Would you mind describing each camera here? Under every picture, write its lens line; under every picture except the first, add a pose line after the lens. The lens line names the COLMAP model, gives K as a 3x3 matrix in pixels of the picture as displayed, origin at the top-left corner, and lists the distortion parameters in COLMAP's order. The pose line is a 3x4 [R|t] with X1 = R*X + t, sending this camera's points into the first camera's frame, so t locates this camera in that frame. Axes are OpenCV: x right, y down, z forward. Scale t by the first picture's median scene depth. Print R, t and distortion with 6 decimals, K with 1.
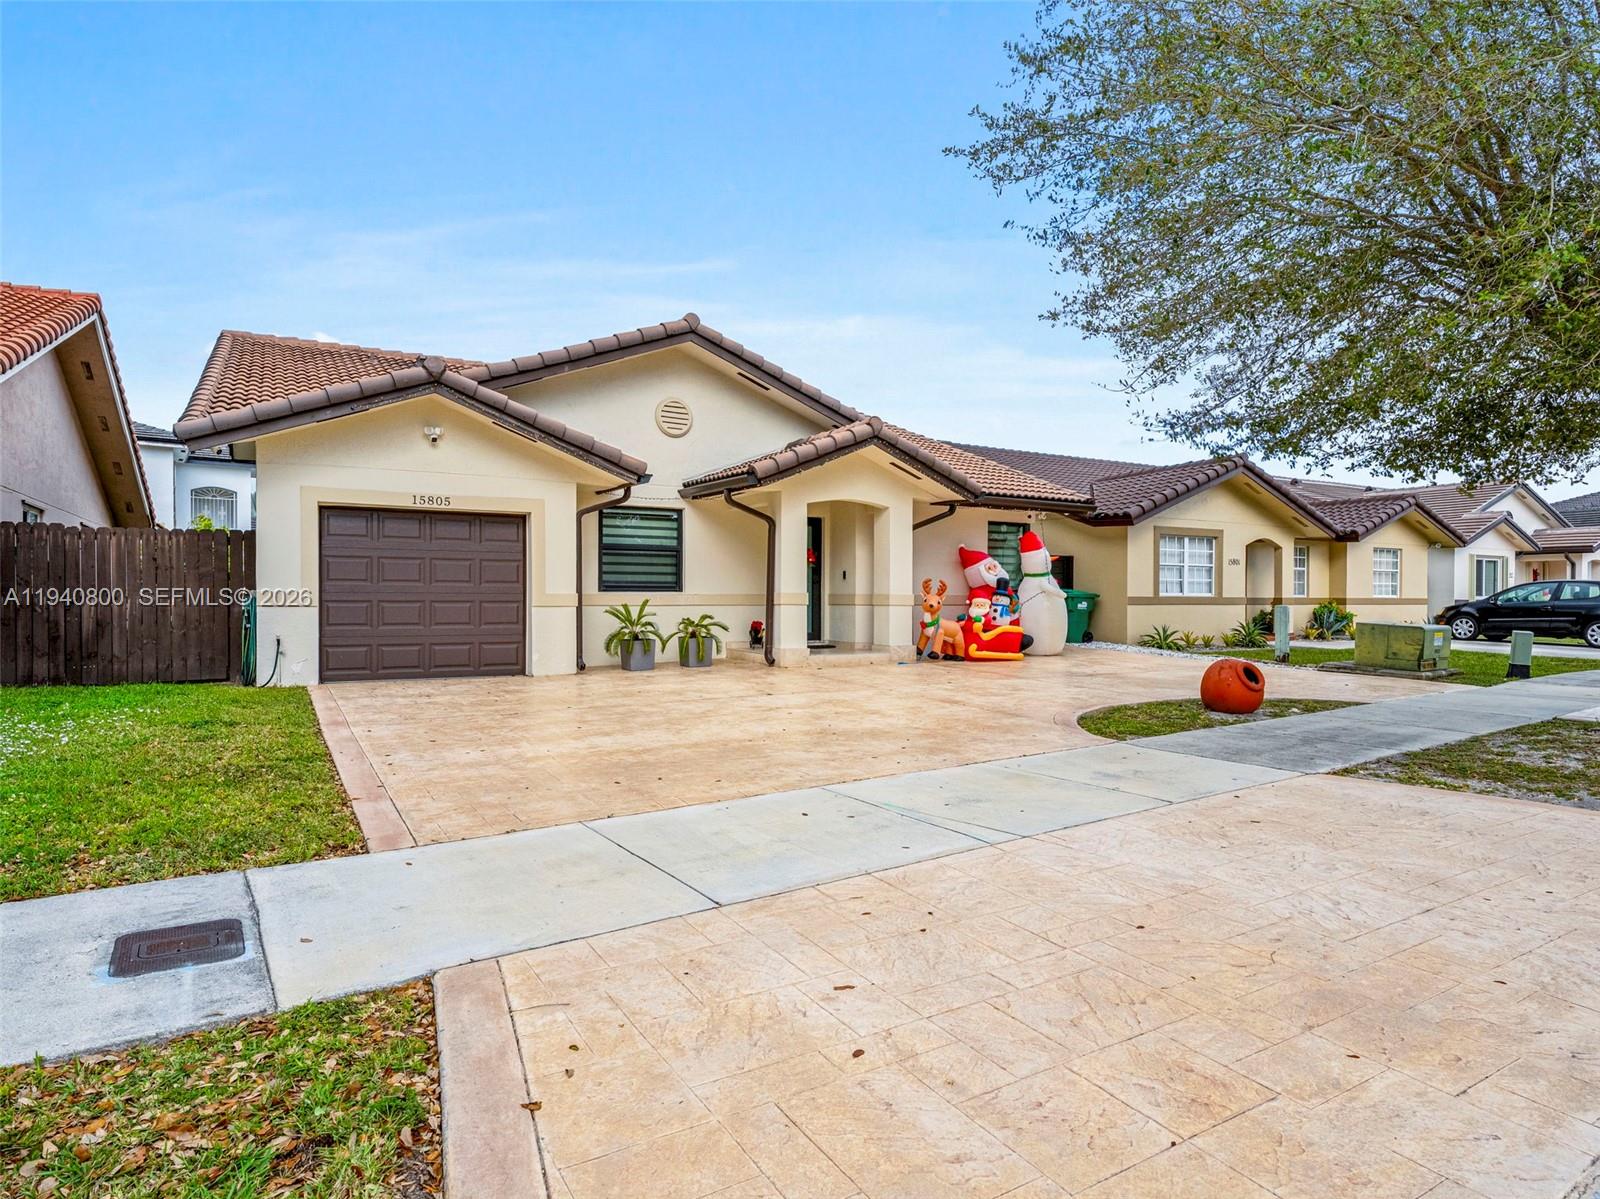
lens RADIAL K [[716.9, 0, 805.2], [0, 716.9, 601.5], [0, 0, 1]] dist [0.000836, -0.000357]
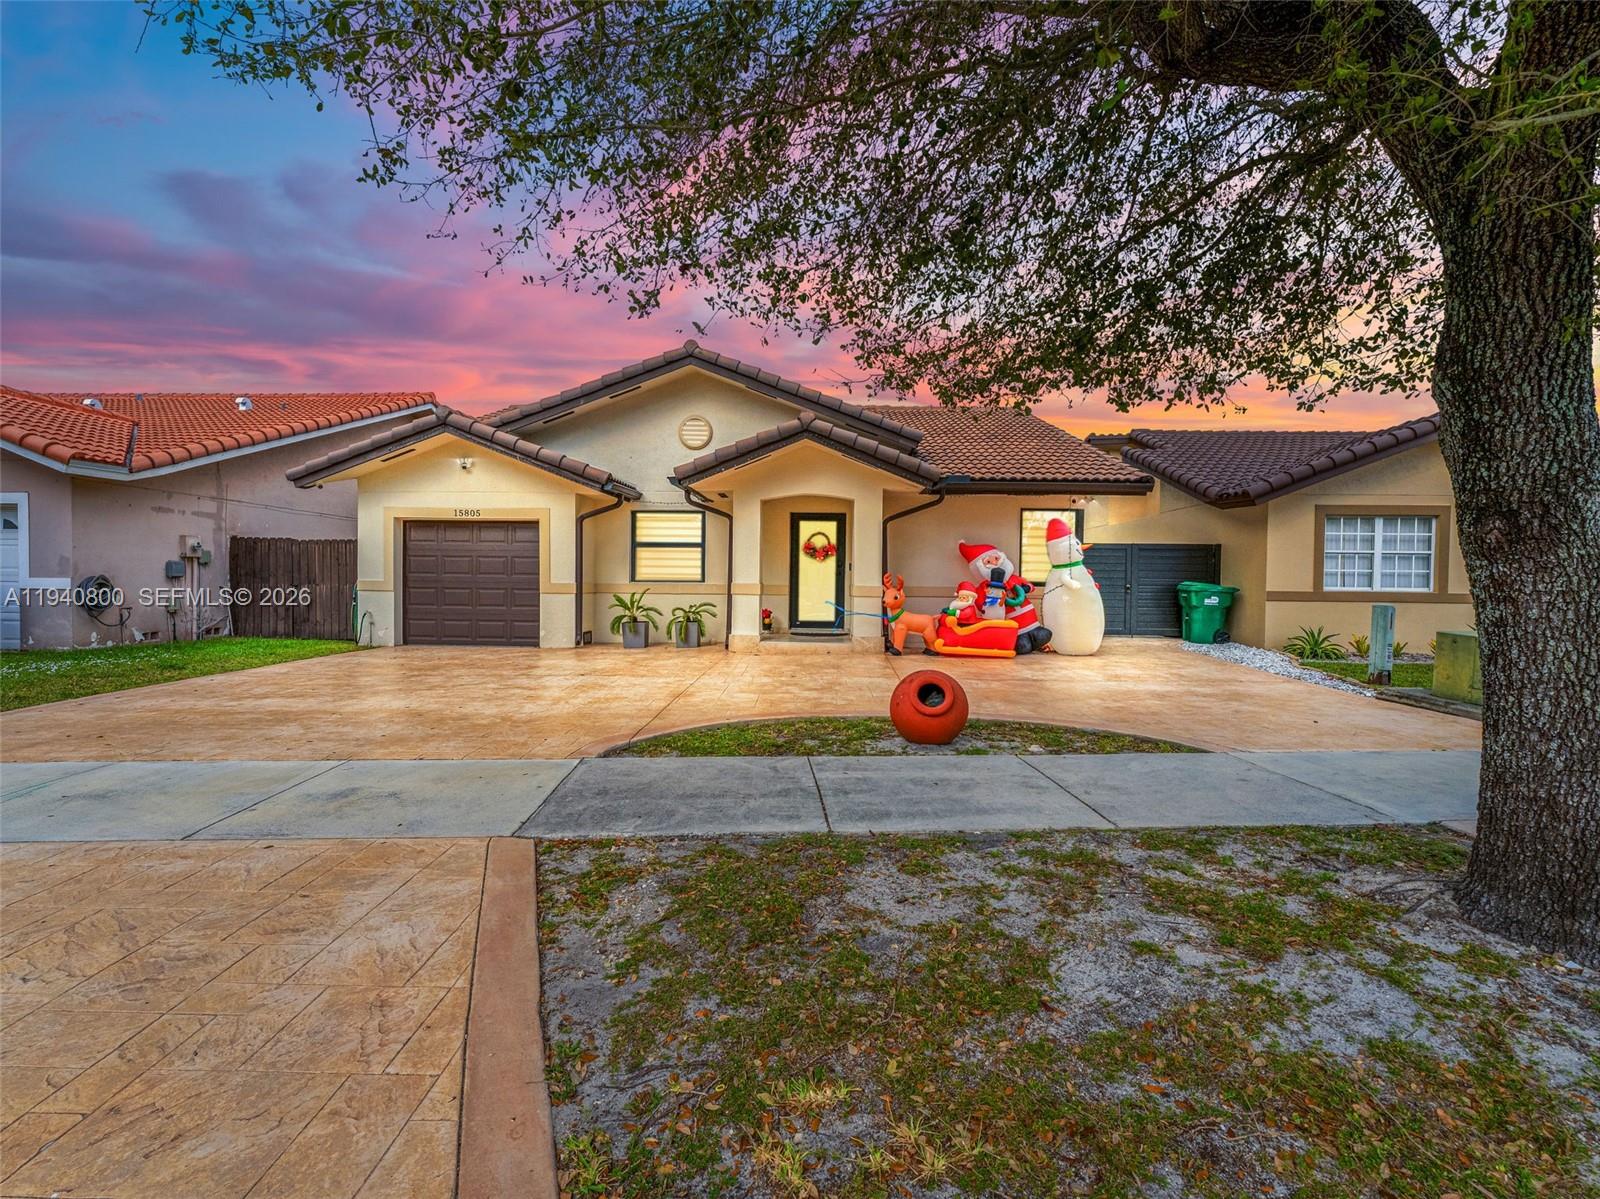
lens RADIAL K [[605.2, 0, 794.2], [0, 605.2, 594.5], [0, 0, 1]] dist [-0.001126, -0.000165]
pose [[0.898447, 0.012544, -0.438902, 0.440327], [-0.011376, 0.999921, 0.005291, -0.001100], [0.438934, 0.000239, 0.898519, 0.210556]]
